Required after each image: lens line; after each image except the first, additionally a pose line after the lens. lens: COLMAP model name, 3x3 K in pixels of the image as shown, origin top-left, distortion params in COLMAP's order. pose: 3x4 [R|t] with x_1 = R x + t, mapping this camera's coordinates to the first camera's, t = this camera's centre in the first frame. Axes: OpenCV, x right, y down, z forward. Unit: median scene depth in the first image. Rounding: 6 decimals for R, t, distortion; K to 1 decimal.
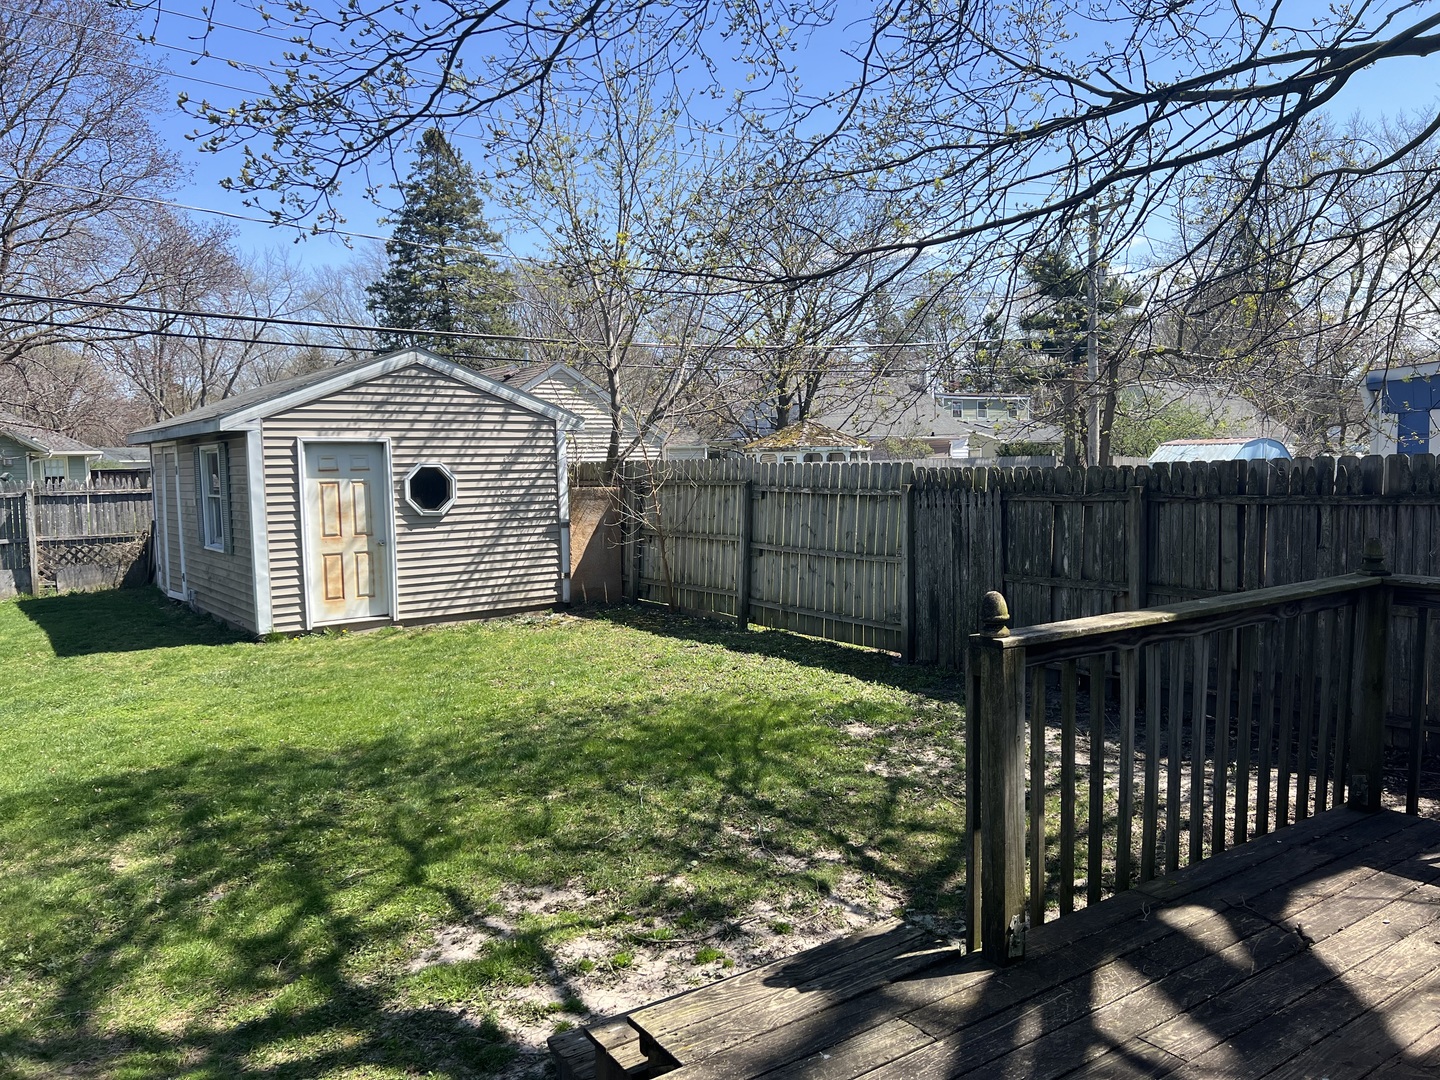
lens RADIAL K [[1083.4, 0, 720.6], [0, 1083.4, 560.4], [0, 0, 1]] dist [0.057344, -0.066308]
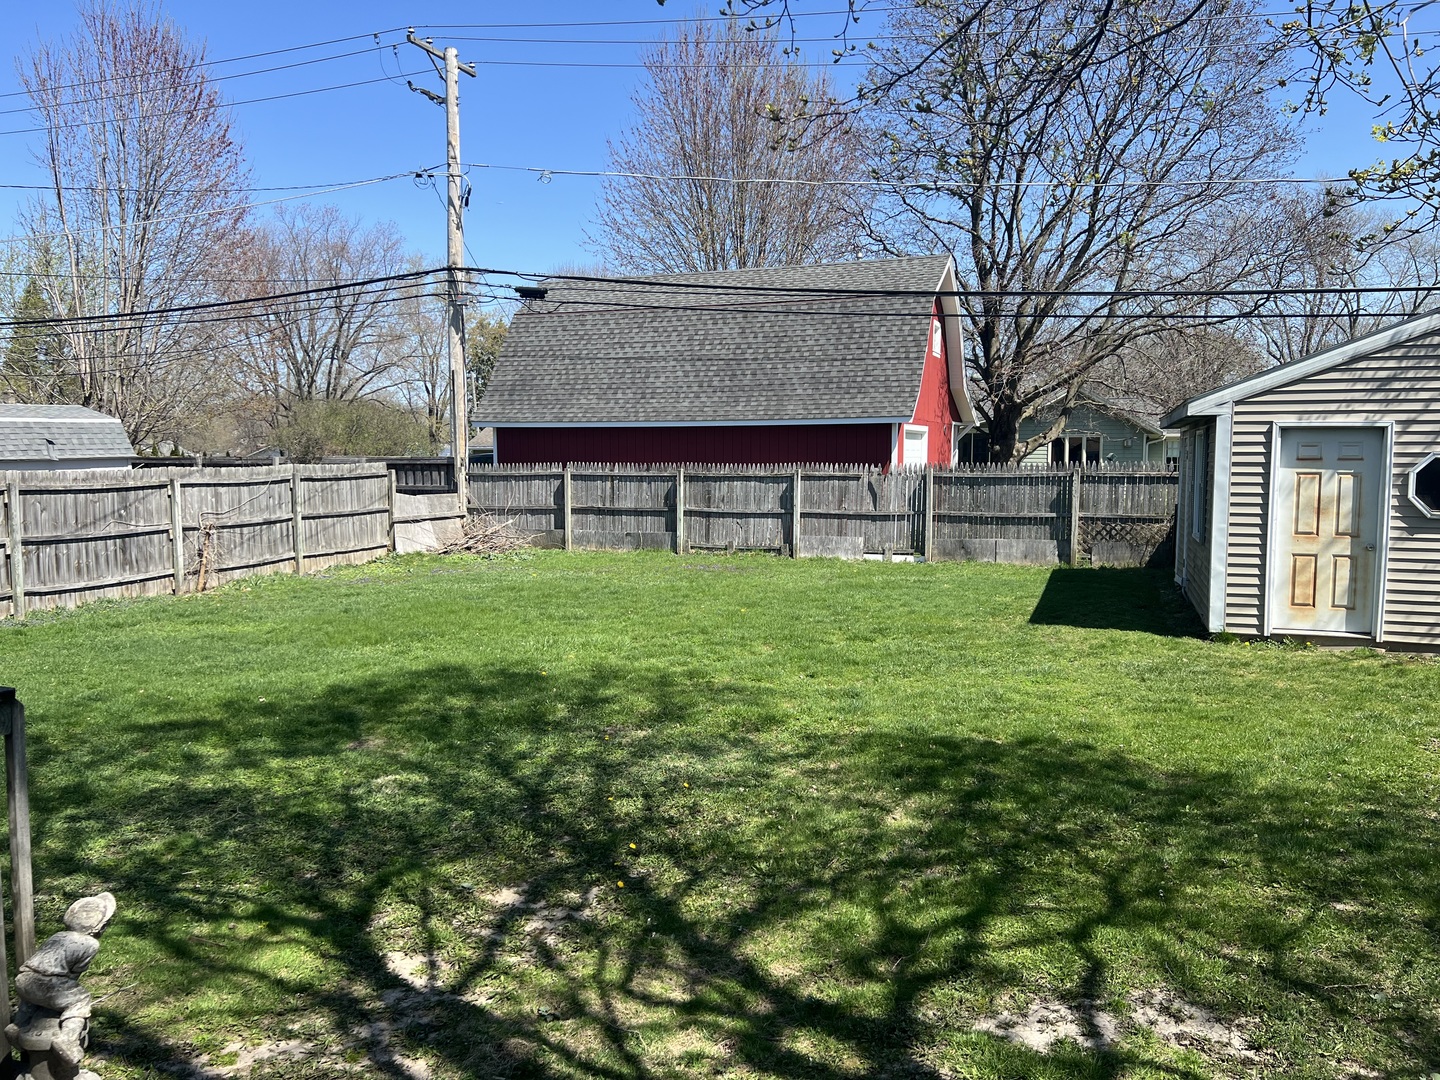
lens RADIAL K [[1083.4, 0, 720.6], [0, 1083.4, 560.4], [0, 0, 1]] dist [0.057344, -0.066308]
pose [[0.553567, 0.103656, -0.826328, 0.117749], [-0.089394, 0.993887, 0.064789, -0.017024], [0.827993, 0.038004, 0.559449, 0.122830]]
